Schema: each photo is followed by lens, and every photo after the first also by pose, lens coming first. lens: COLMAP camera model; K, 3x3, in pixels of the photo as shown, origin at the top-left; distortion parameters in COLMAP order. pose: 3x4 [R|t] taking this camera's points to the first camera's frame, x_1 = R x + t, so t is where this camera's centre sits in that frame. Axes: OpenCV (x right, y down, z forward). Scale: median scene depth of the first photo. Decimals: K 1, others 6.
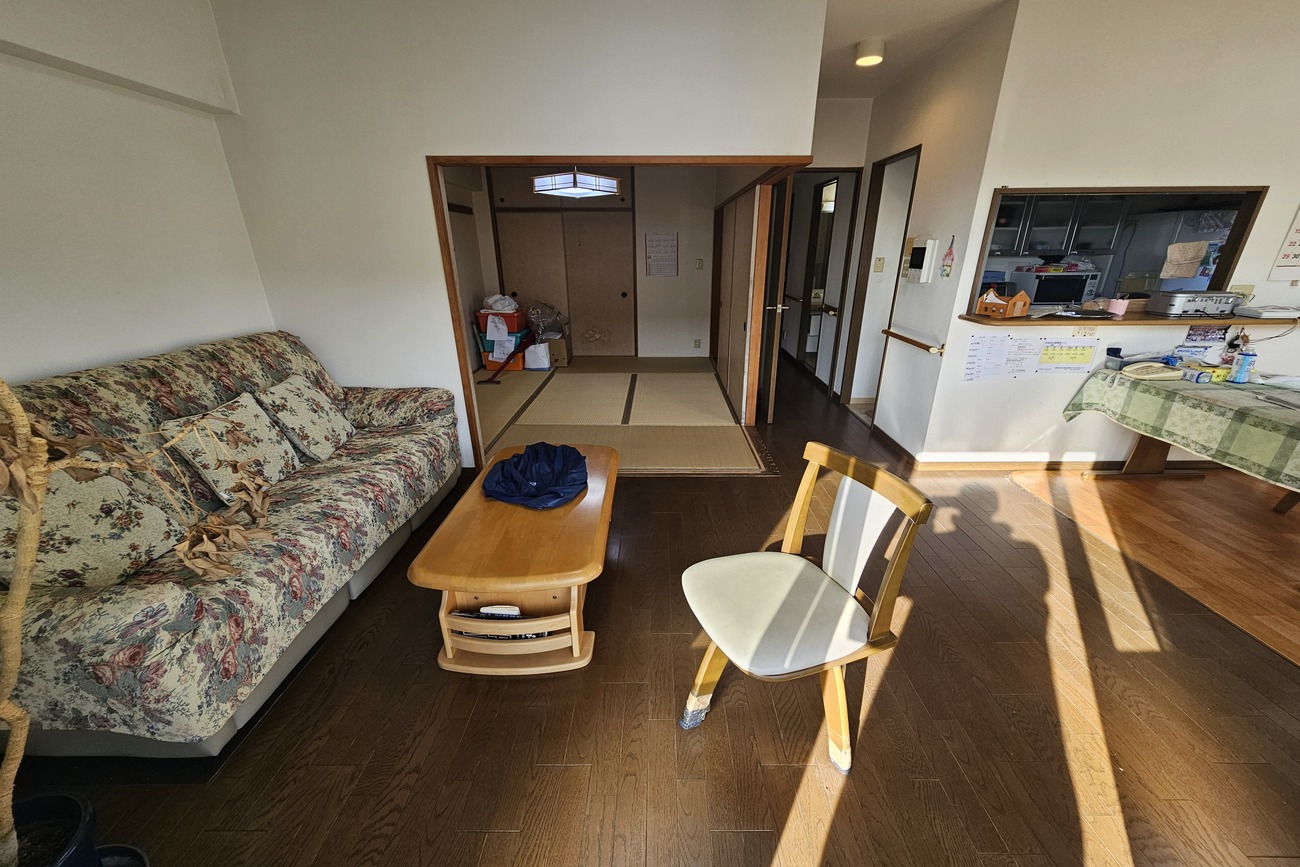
lens RADIAL K [[532.9, 0, 656.7], [0, 532.9, 456.2], [0, 0, 1]] dist [0.000177, 0.000003]
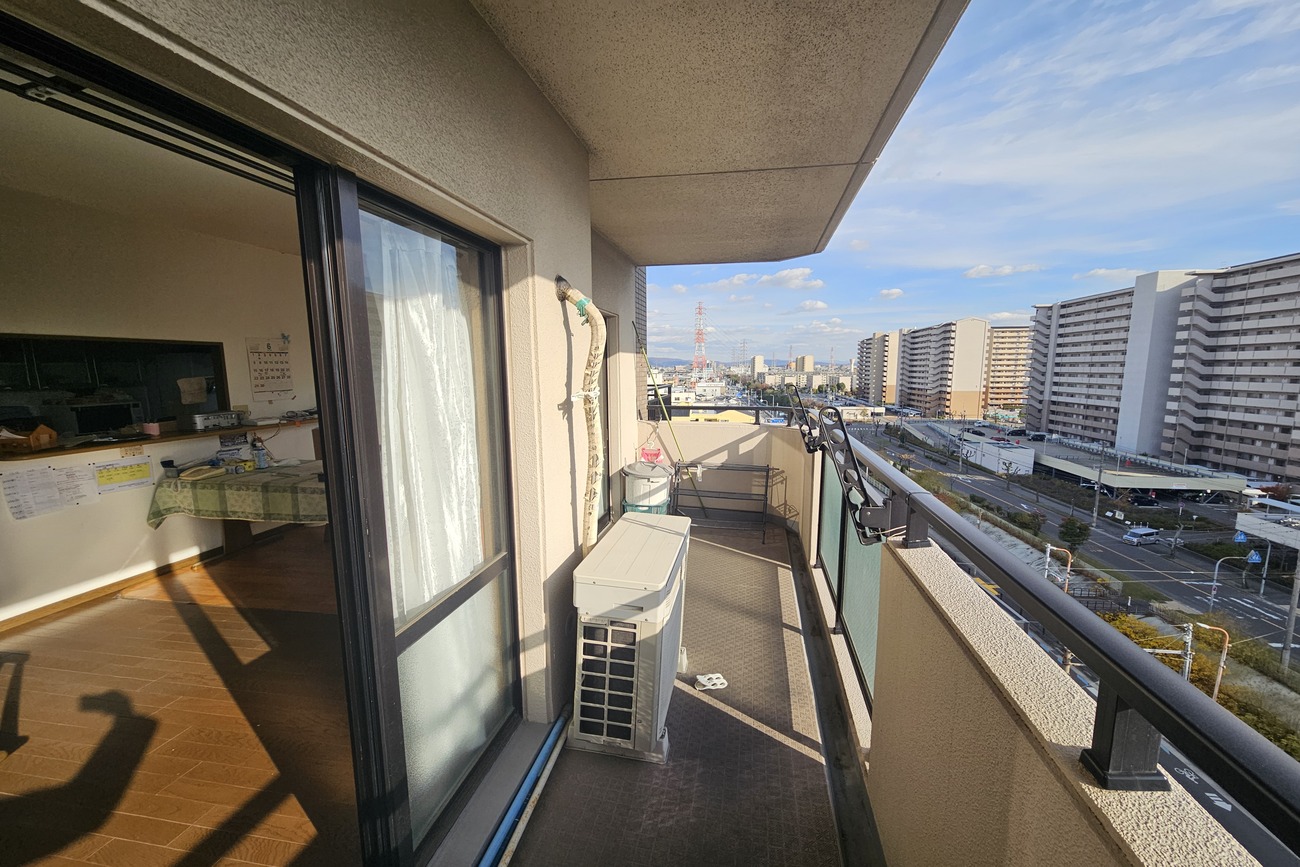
lens RADIAL K [[532.9, 0, 656.7], [0, 532.9, 456.2], [0, 0, 1]] dist [0.000177, 0.000003]
pose [[0.172728, -0.159473, 0.971974, -0.125196], [0.365753, 0.926633, 0.087036, 0.090943], [-0.914544, 0.340469, 0.218383, -0.291785]]
